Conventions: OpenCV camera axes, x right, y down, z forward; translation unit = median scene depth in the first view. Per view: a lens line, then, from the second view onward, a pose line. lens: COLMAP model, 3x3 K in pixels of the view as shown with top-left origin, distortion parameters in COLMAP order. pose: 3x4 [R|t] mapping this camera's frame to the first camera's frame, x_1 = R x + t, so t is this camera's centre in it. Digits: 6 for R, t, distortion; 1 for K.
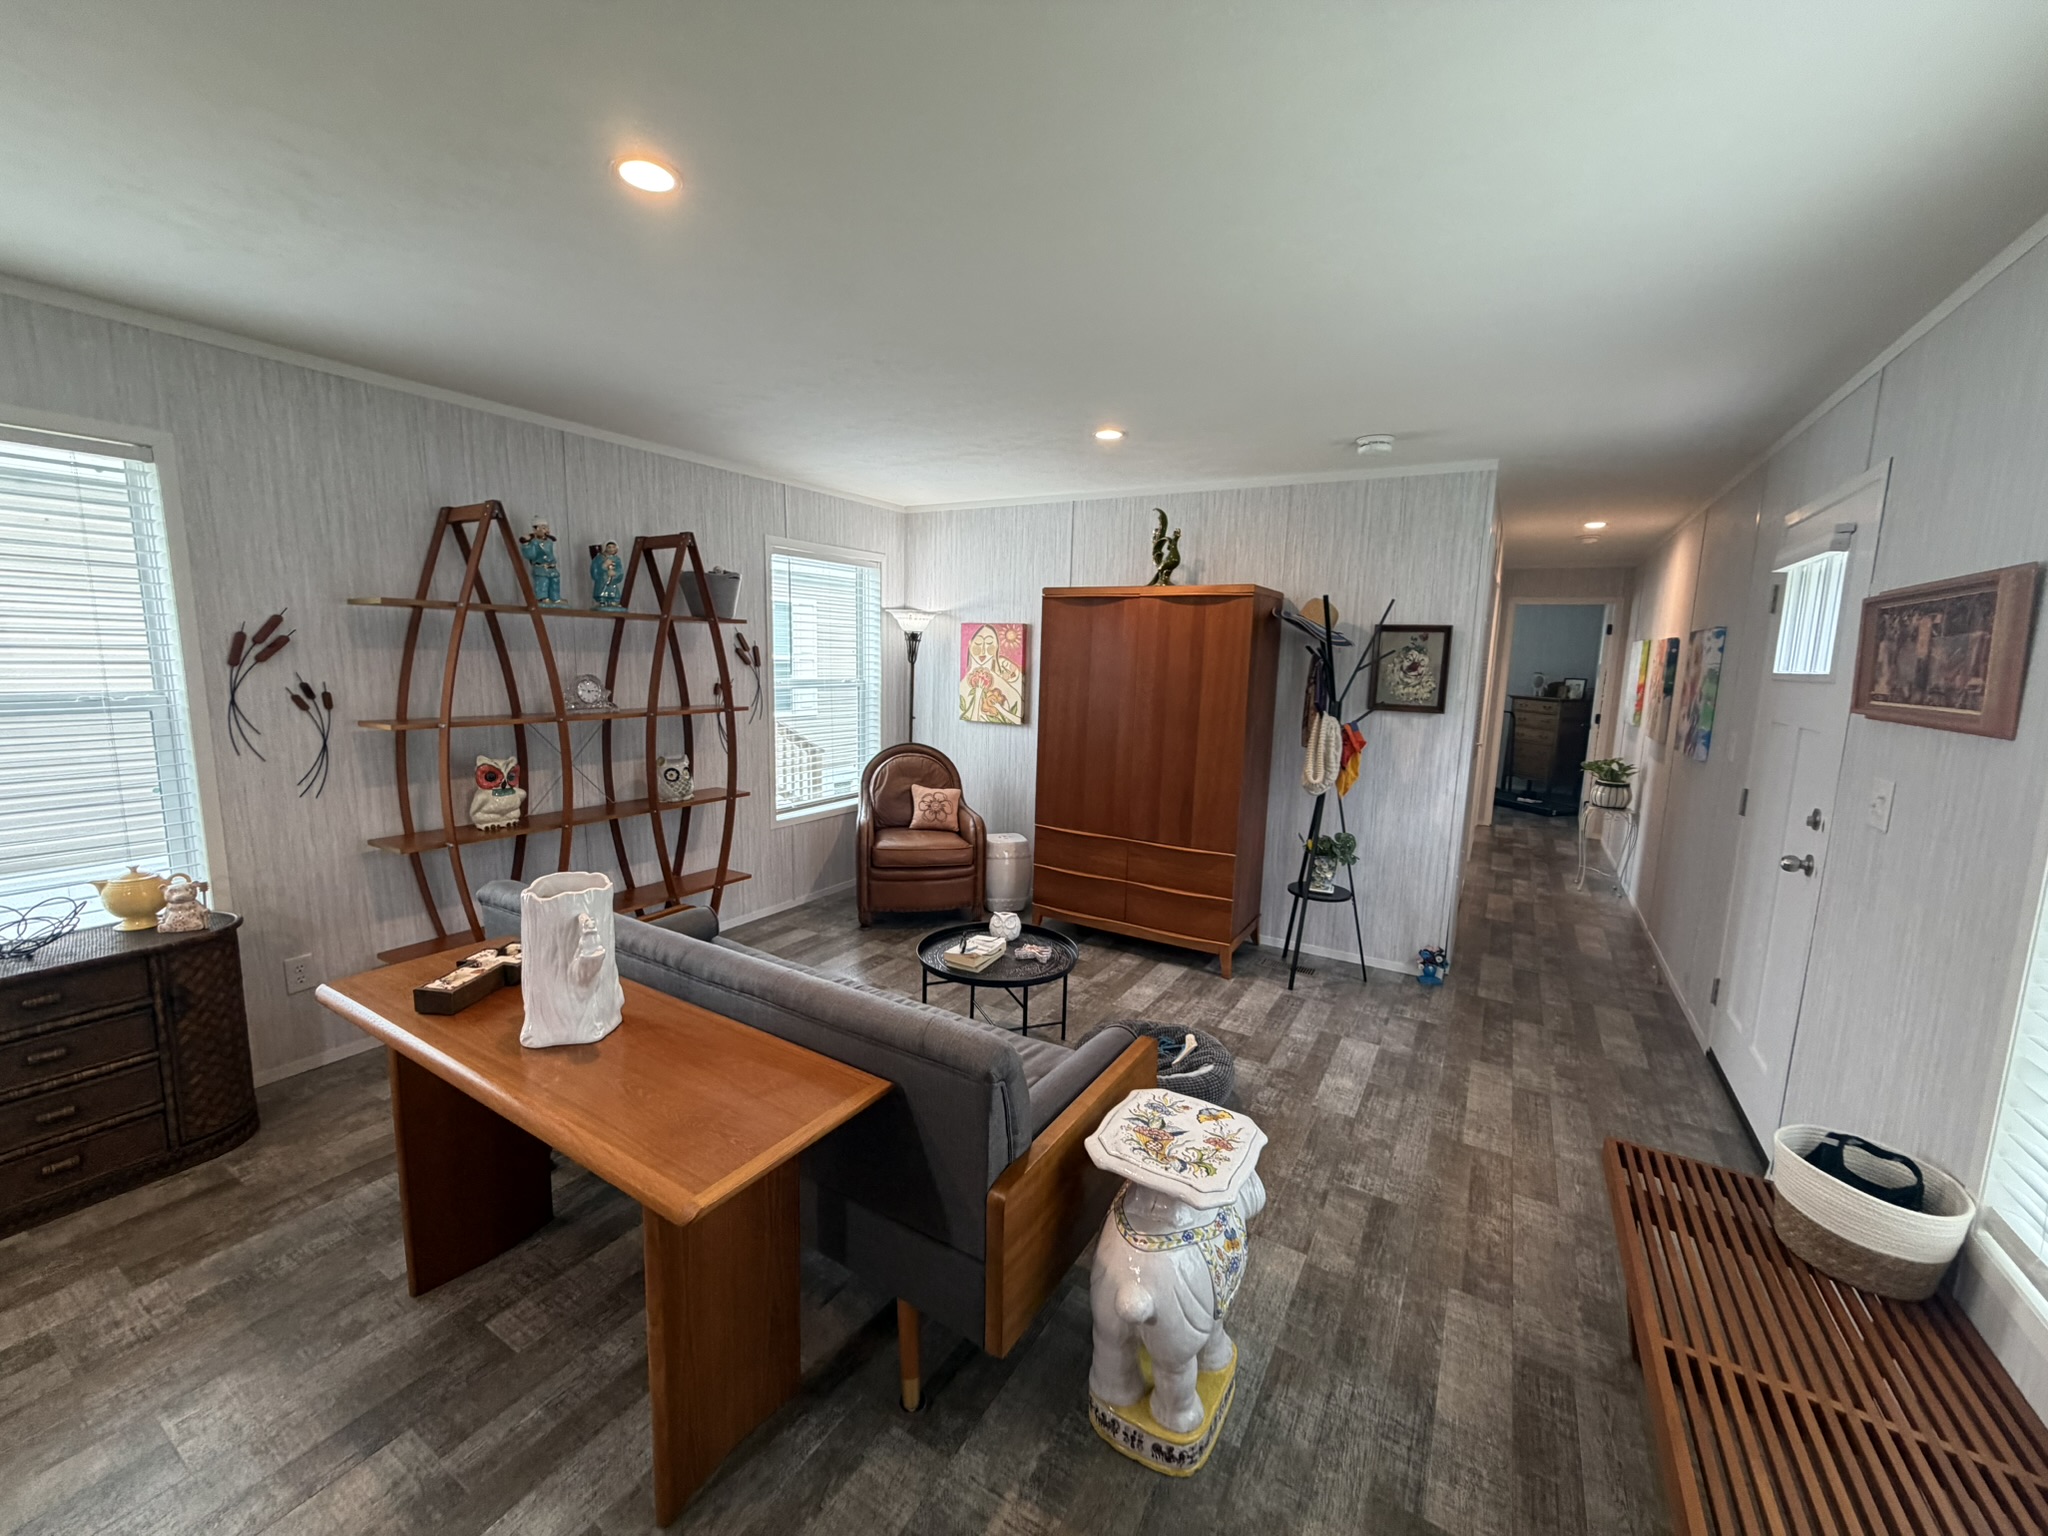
lens RADIAL K [[806.3, 0, 1033.5], [0, 806.3, 762.7], [0, 0, 1]] dist [0.012805, 0.000478]
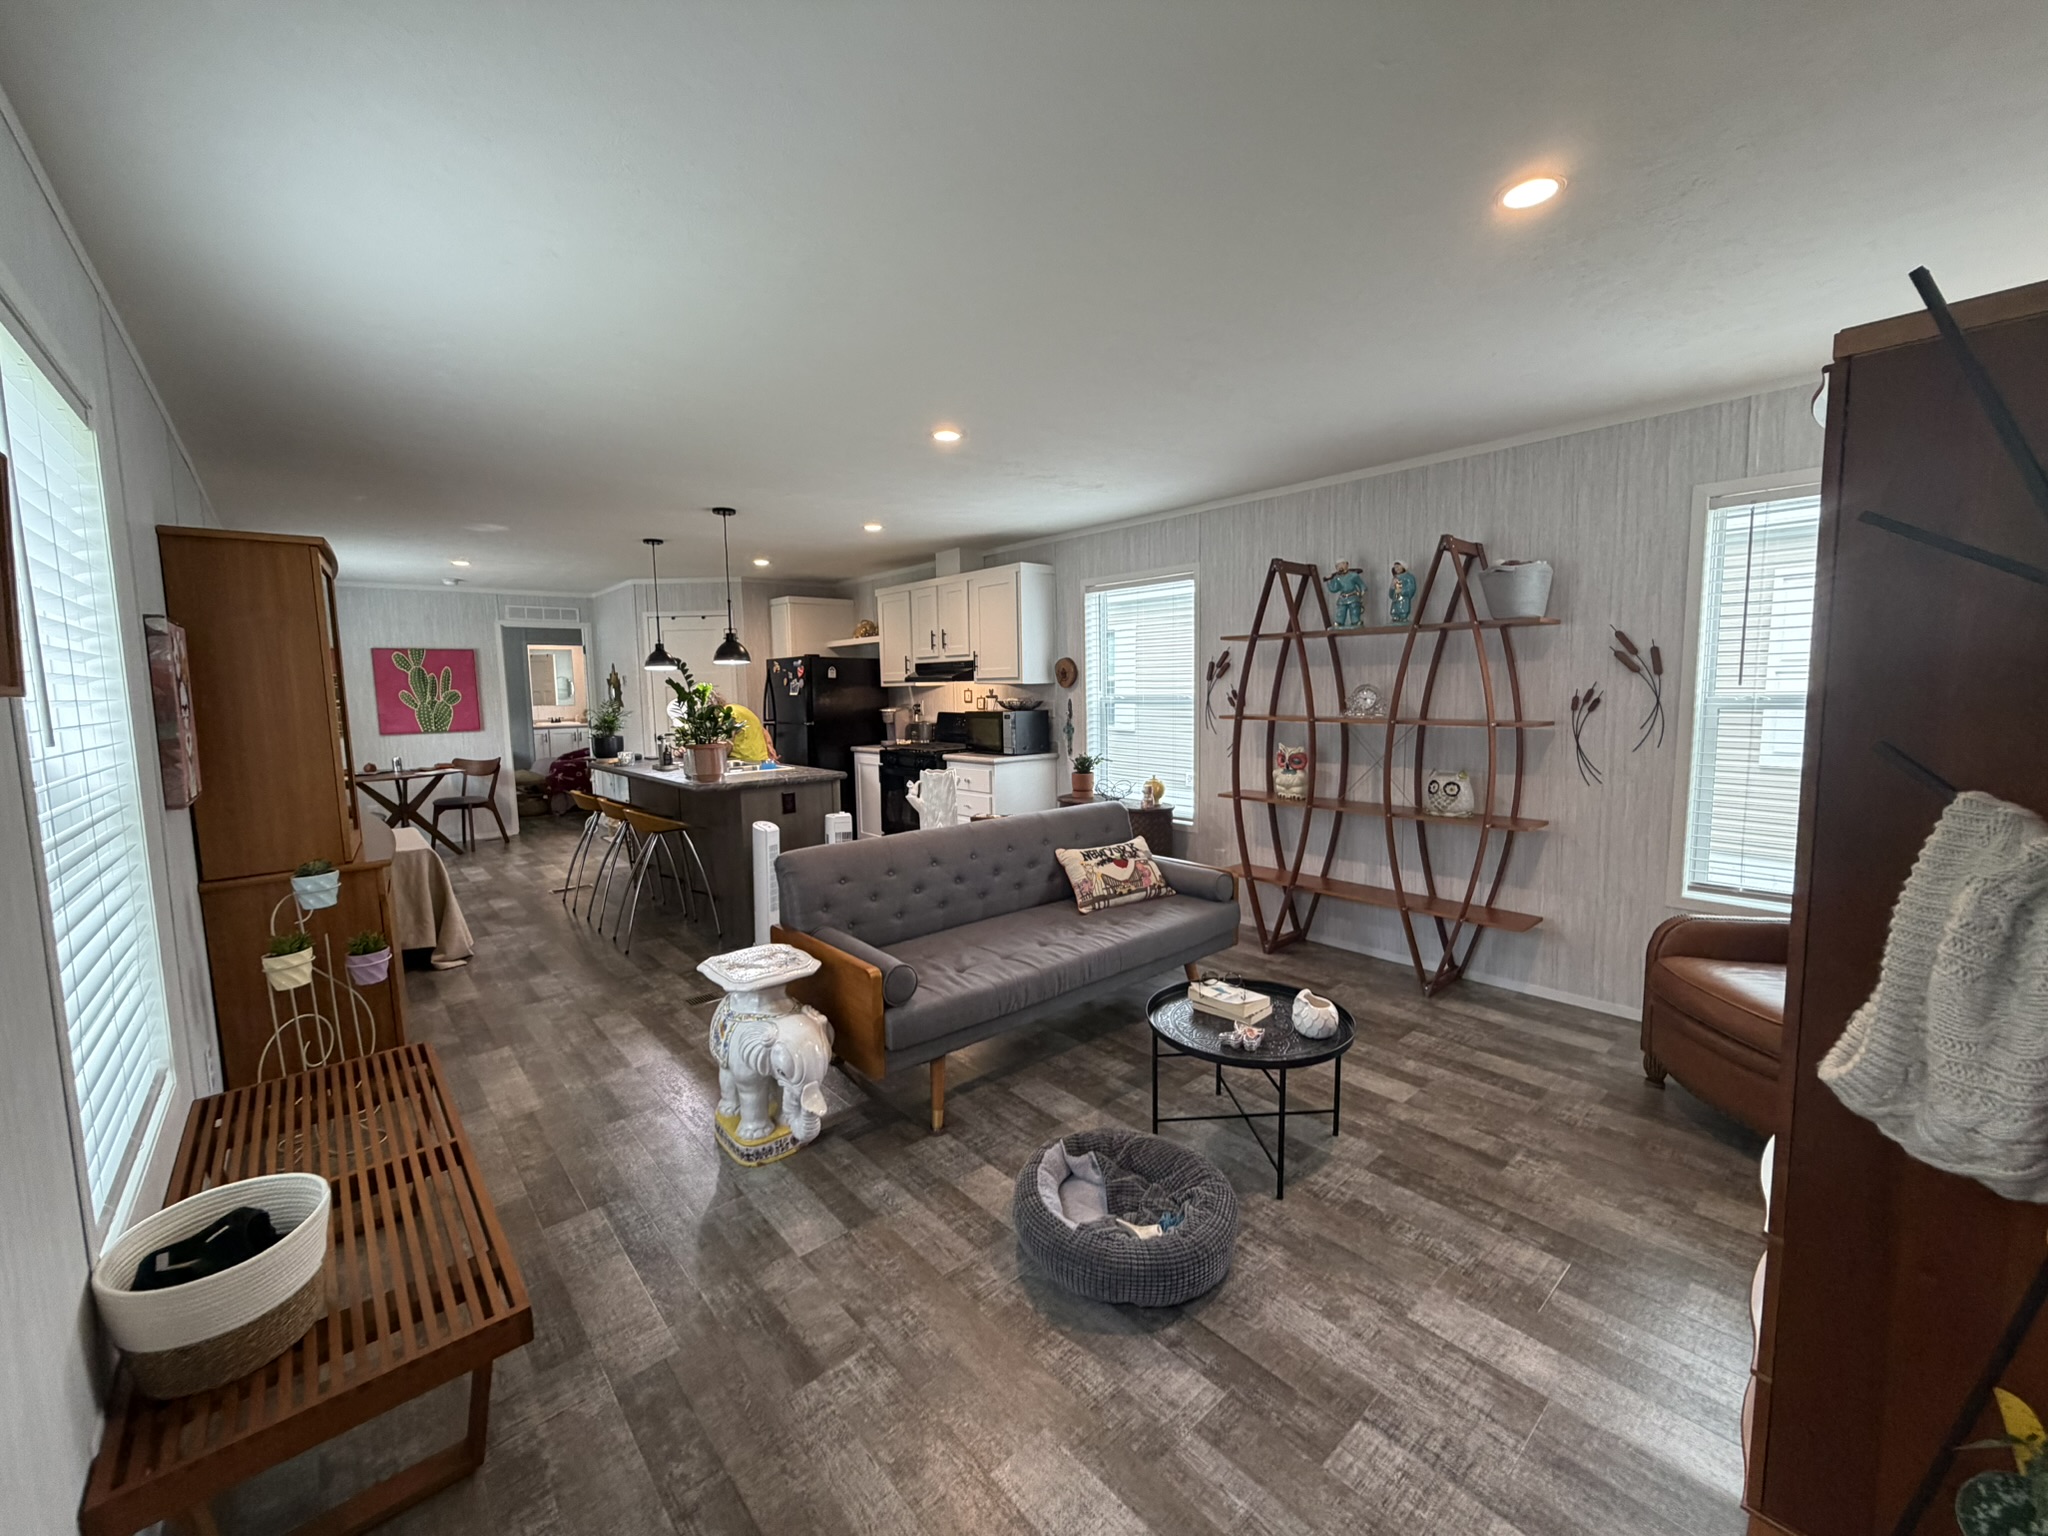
lens RADIAL K [[806.3, 0, 1012.0], [0, 806.3, 769.4], [0, 0, 1]] dist [0.012805, 0.000478]
pose [[-0.311242, 0.081805, -0.946803, 0.641579], [-0.123109, 0.984422, 0.125525, -0.066821], [0.942323, 0.155629, -0.296323, 0.817765]]
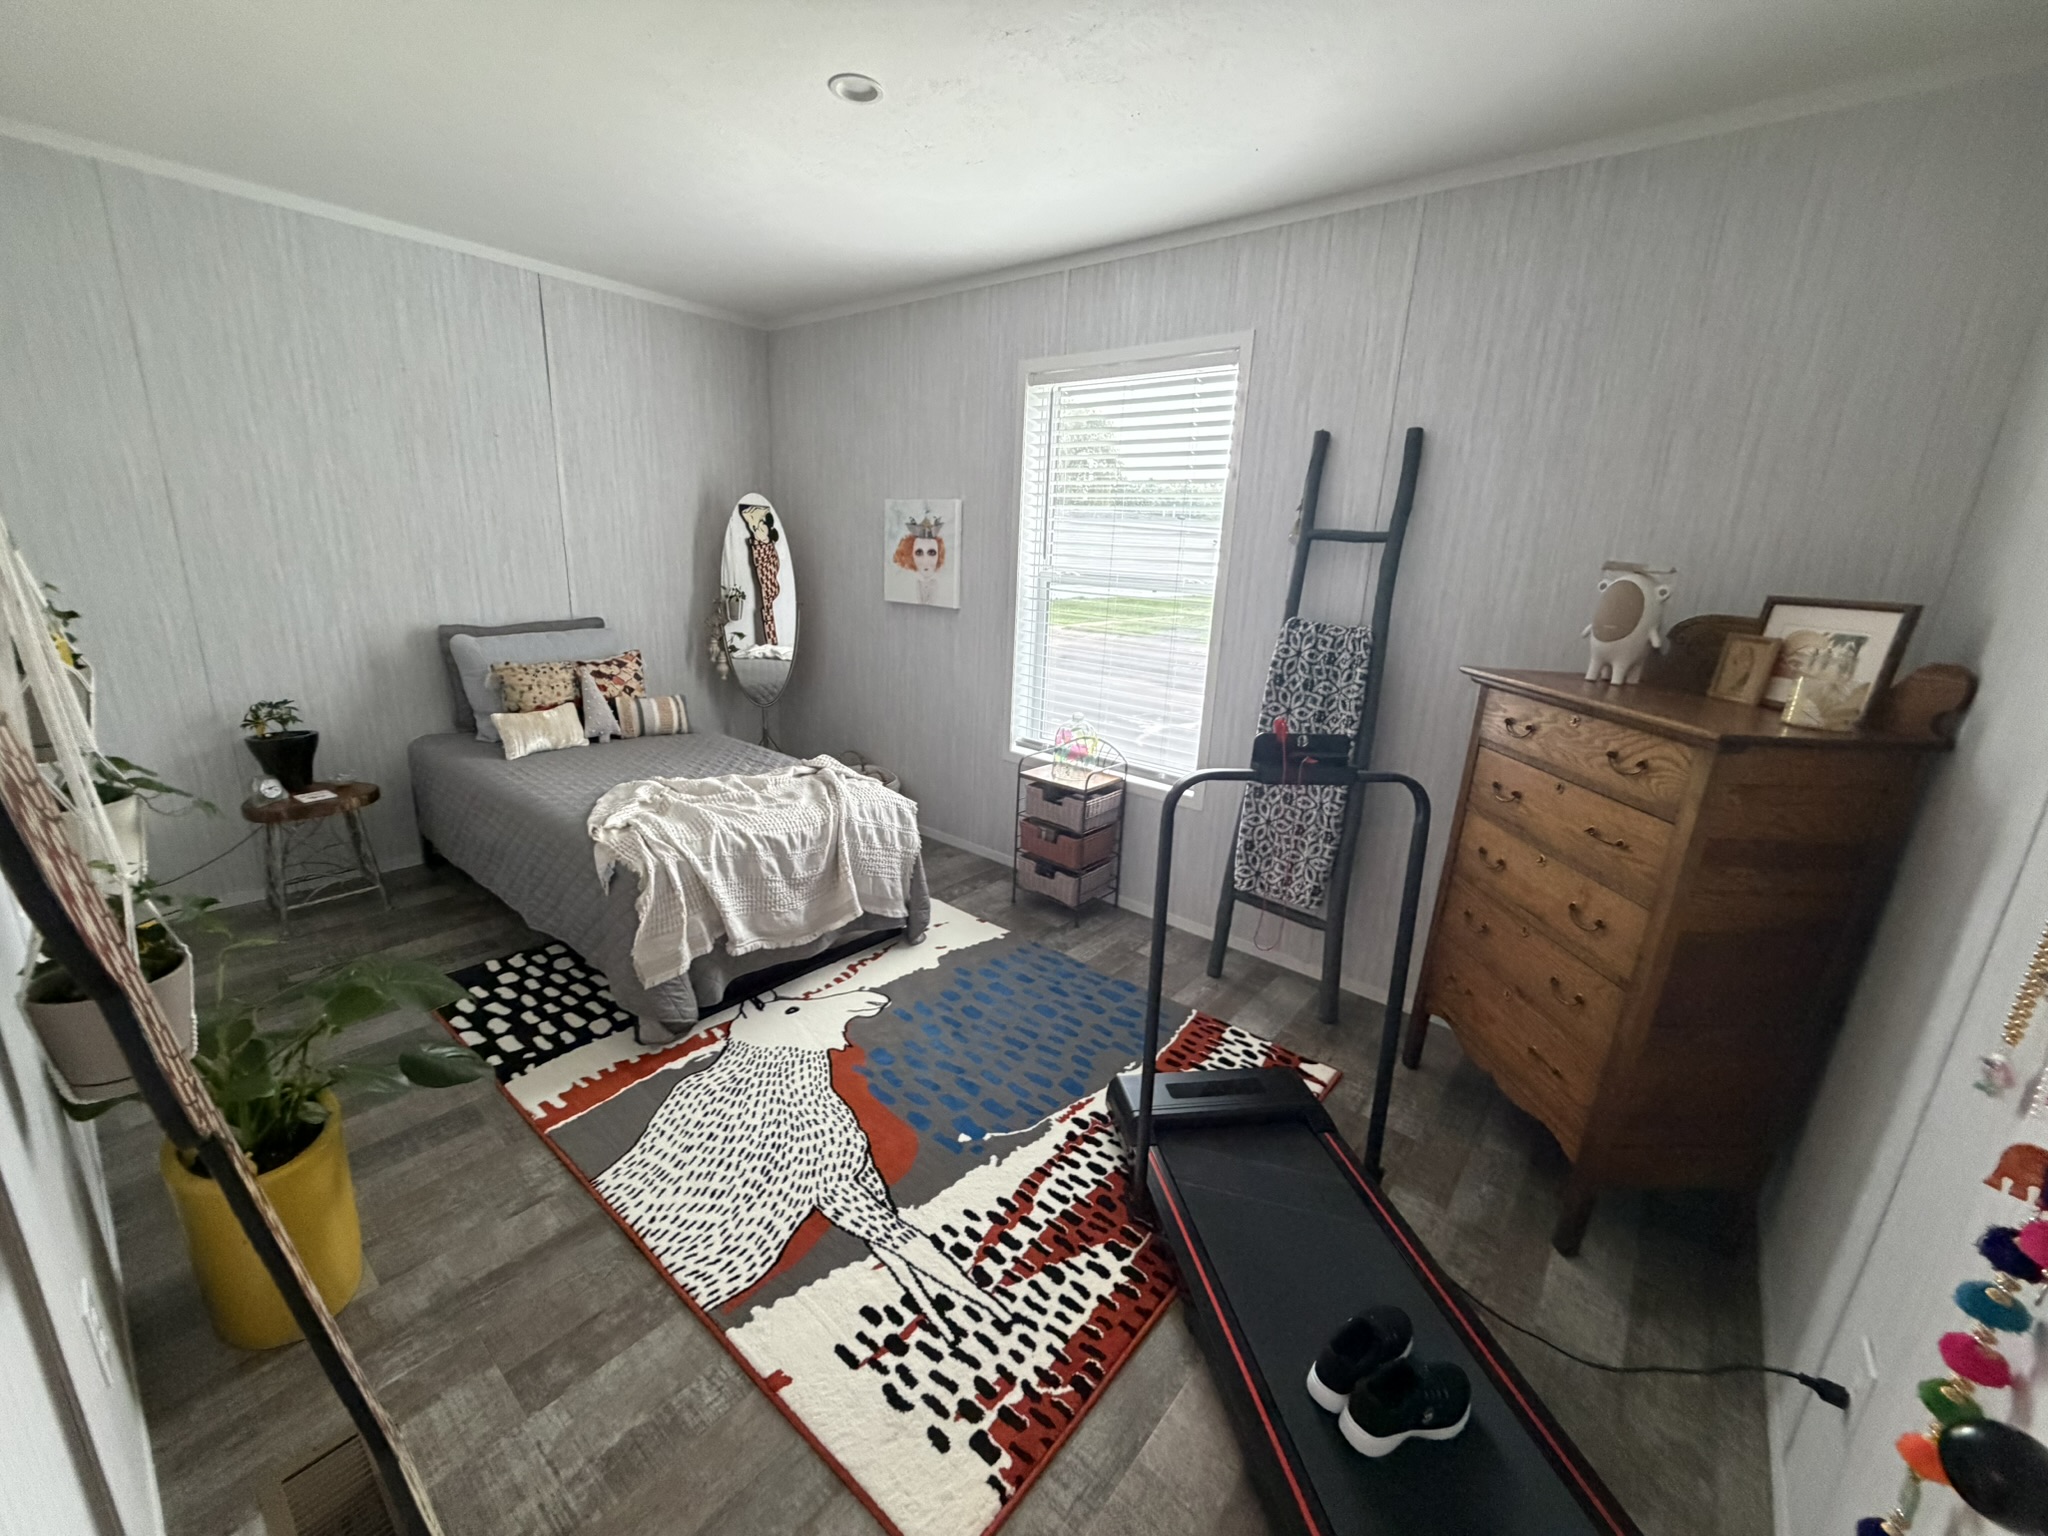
lens RADIAL K [[806.3, 0, 1021.6], [0, 806.3, 763.7], [0, 0, 1]] dist [0.012805, 0.000478]
pose [[0.988051, 0.063182, -0.140580, 0.077902], [-0.046477, 0.991795, 0.119092, -0.012228], [0.146951, -0.111135, 0.982881, 0.119028]]
